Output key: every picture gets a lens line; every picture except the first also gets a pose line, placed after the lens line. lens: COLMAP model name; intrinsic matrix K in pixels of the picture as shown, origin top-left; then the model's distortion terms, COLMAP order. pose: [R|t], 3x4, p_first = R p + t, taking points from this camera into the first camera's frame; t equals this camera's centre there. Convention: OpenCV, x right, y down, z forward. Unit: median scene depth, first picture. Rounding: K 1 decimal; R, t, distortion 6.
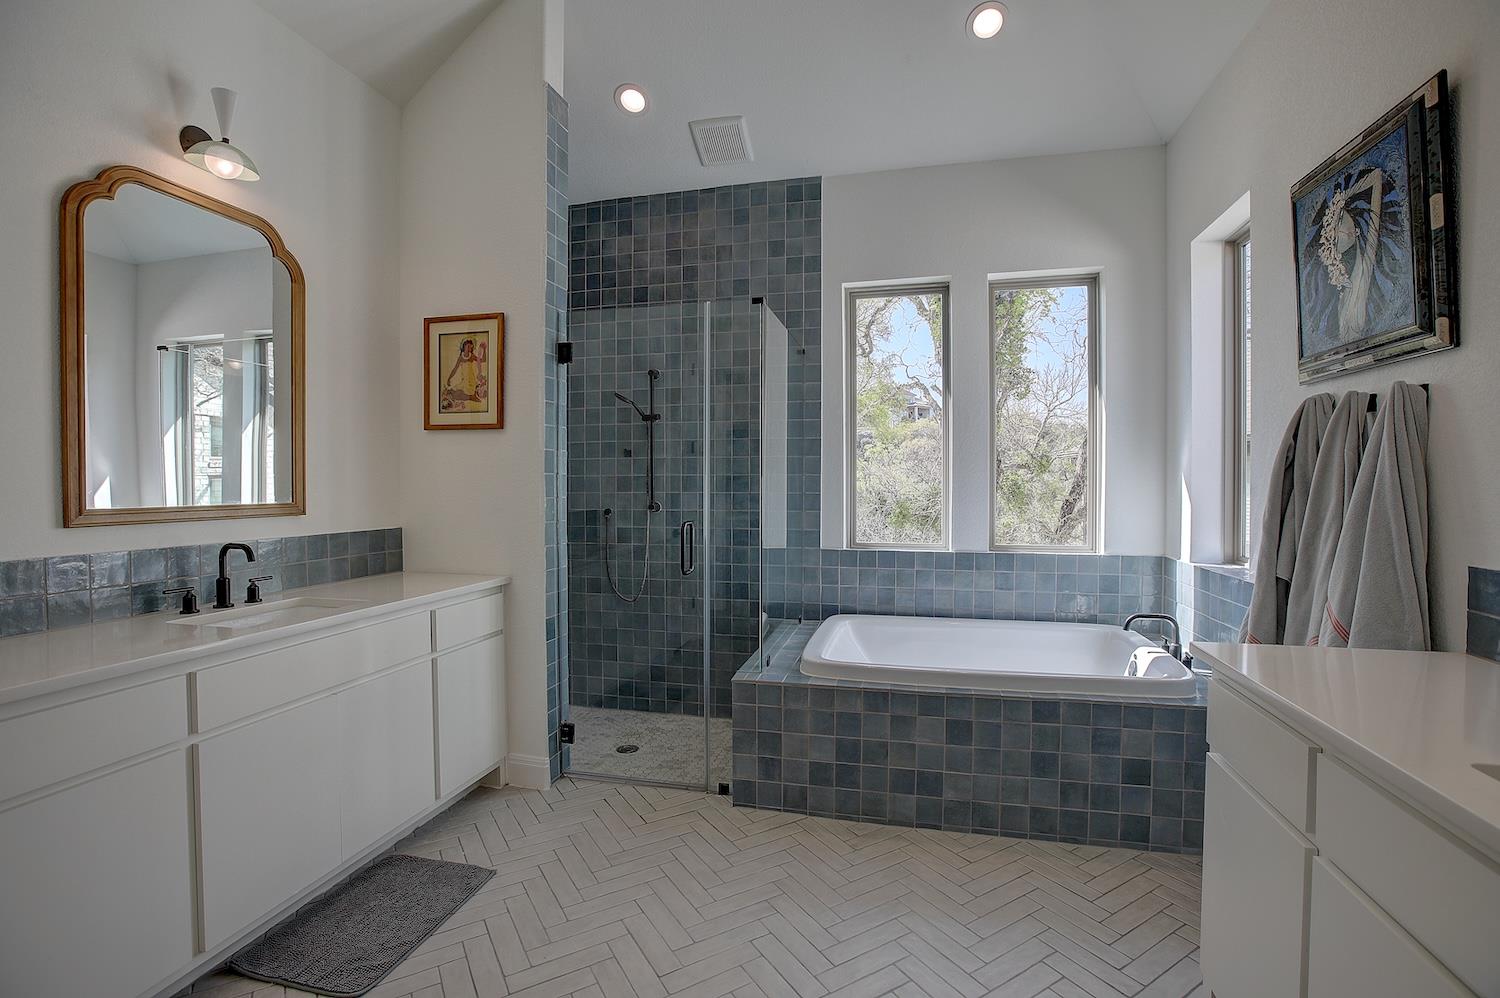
lens RADIAL K [[683.8, 0, 758.3], [0, 683.8, 498.8], [0, 0, 1]] dist [-0.033230, 0.008234]
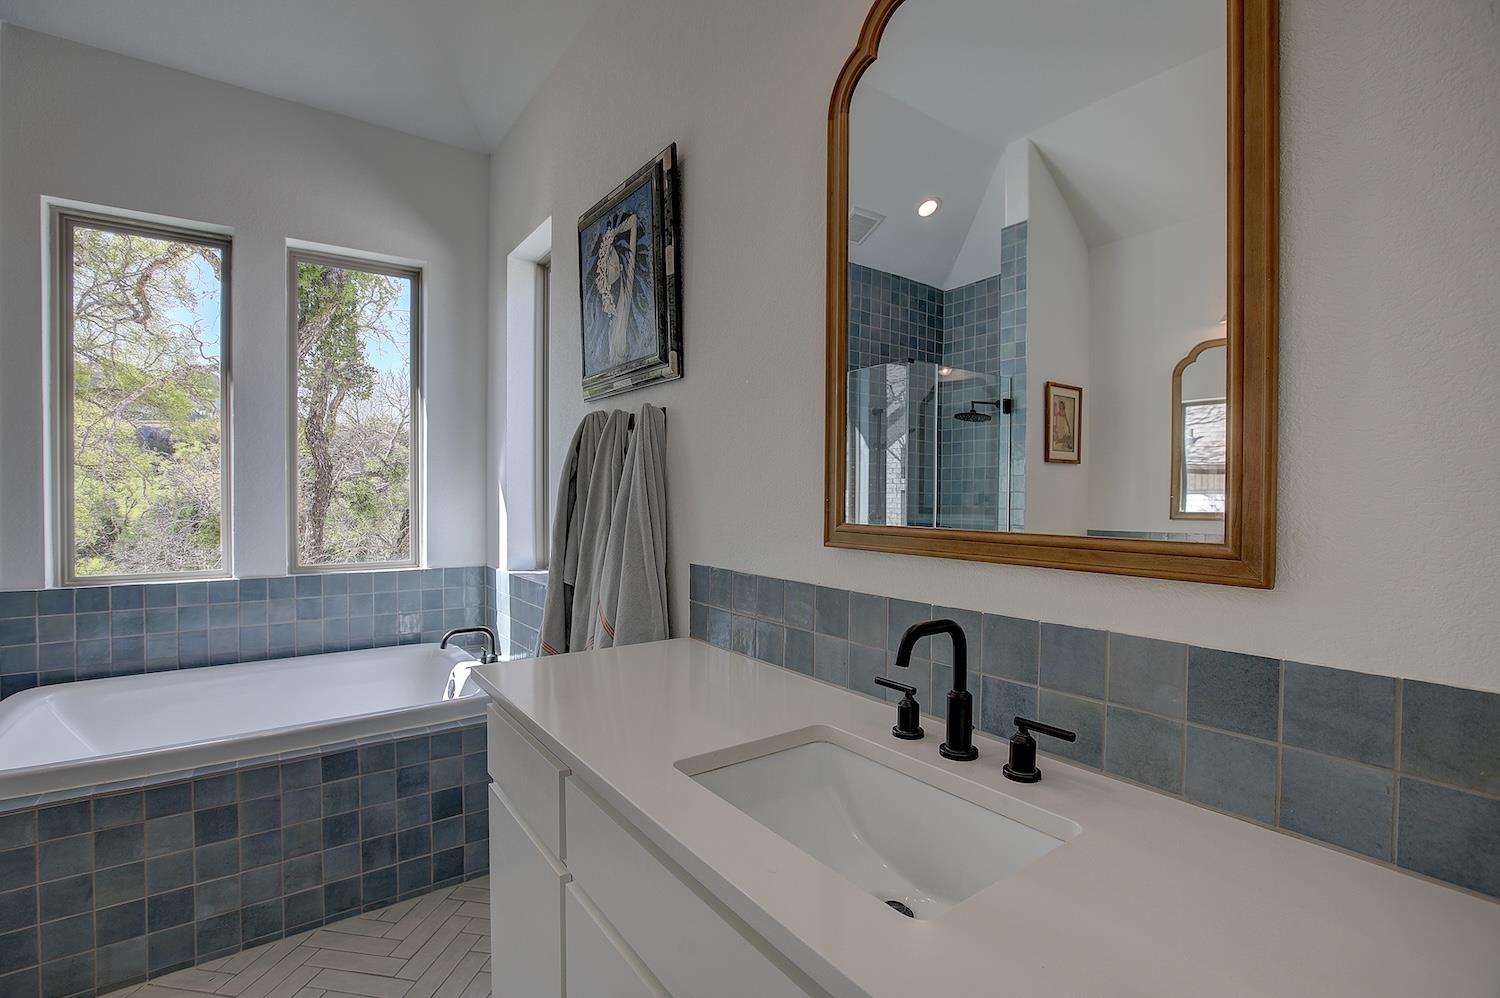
lens RADIAL K [[683.8, 0, 743.4], [0, 683.8, 499.7], [0, 0, 1]] dist [-0.033230, 0.008234]
pose [[0.653627, -0.003875, 0.756807, 0.120268], [0.012970, 0.999897, -0.006082, -0.001822], [-0.756706, 0.013791, 0.653610, 0.076373]]
